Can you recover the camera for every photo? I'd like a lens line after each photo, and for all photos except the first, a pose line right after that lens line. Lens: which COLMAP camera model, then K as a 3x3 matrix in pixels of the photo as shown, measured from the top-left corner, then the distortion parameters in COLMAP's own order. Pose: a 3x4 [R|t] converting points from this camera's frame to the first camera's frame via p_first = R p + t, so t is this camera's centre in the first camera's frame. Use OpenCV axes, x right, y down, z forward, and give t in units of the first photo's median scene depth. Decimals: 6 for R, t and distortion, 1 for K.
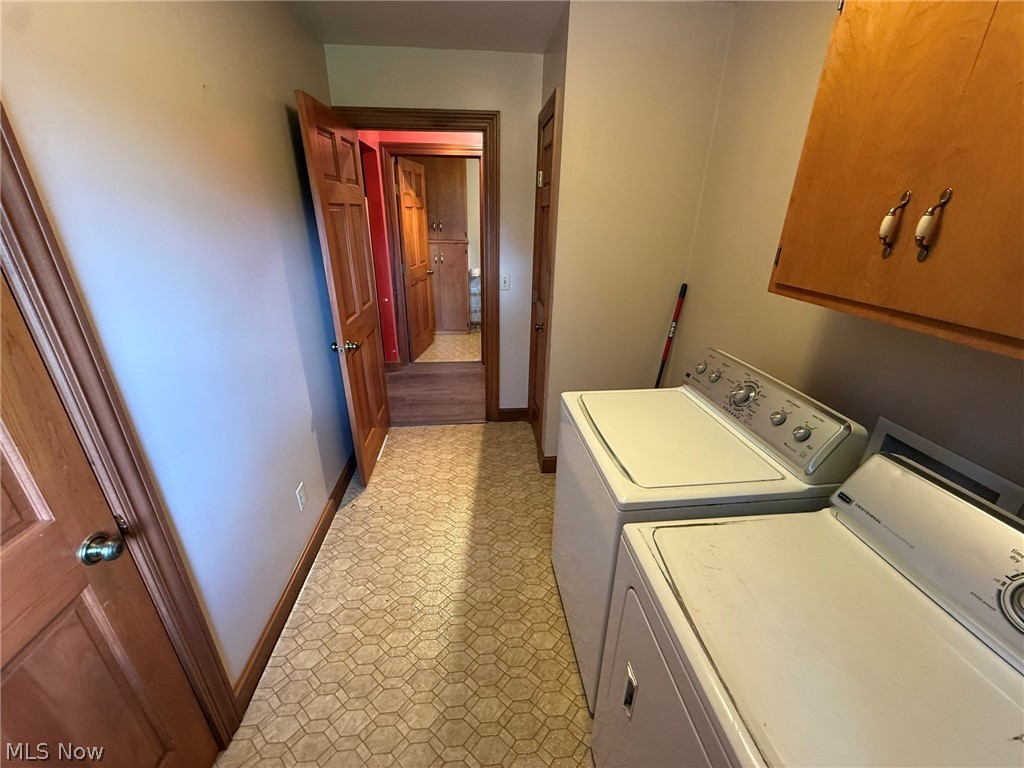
lens RADIAL K [[406.6, 0, 511.5], [0, 406.6, 382.6], [0, 0, 1]] dist [-0.000548, -0.000125]
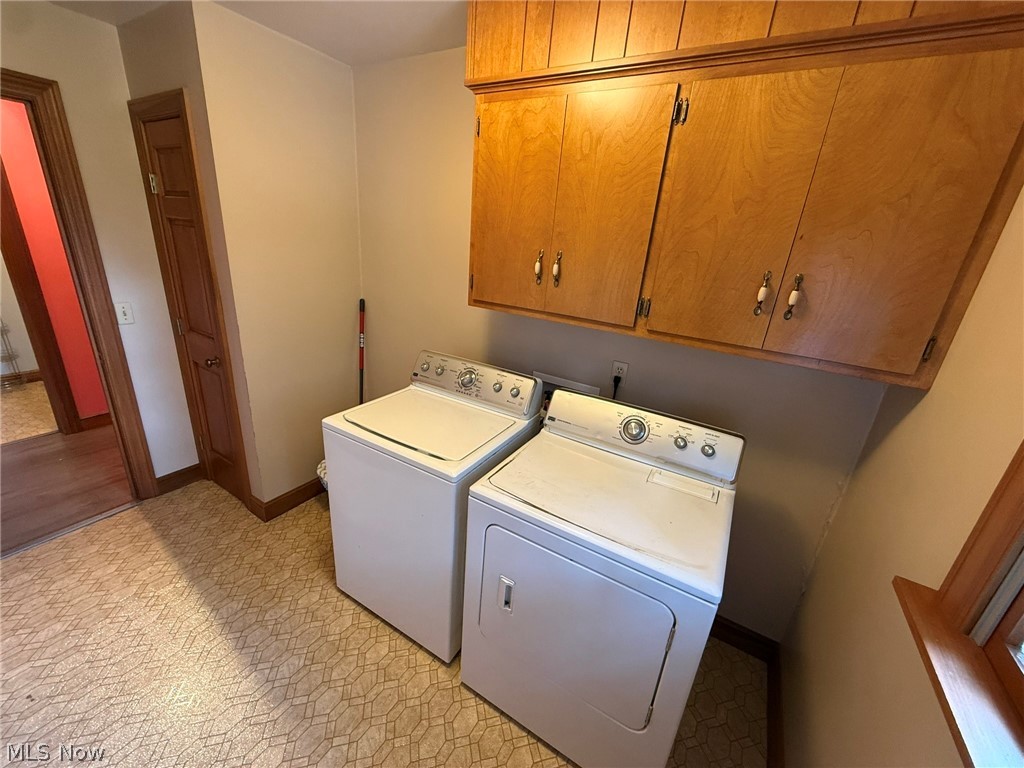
lens RADIAL K [[406.6, 0, 511.3], [0, 406.6, 381.2], [0, 0, 1]] dist [-0.000548, -0.000125]
pose [[0.596981, -0.235996, 0.766759, -0.377022], [0.243186, 0.964019, 0.107370, -0.066845], [-0.764509, 0.122368, 0.632892, -0.003480]]
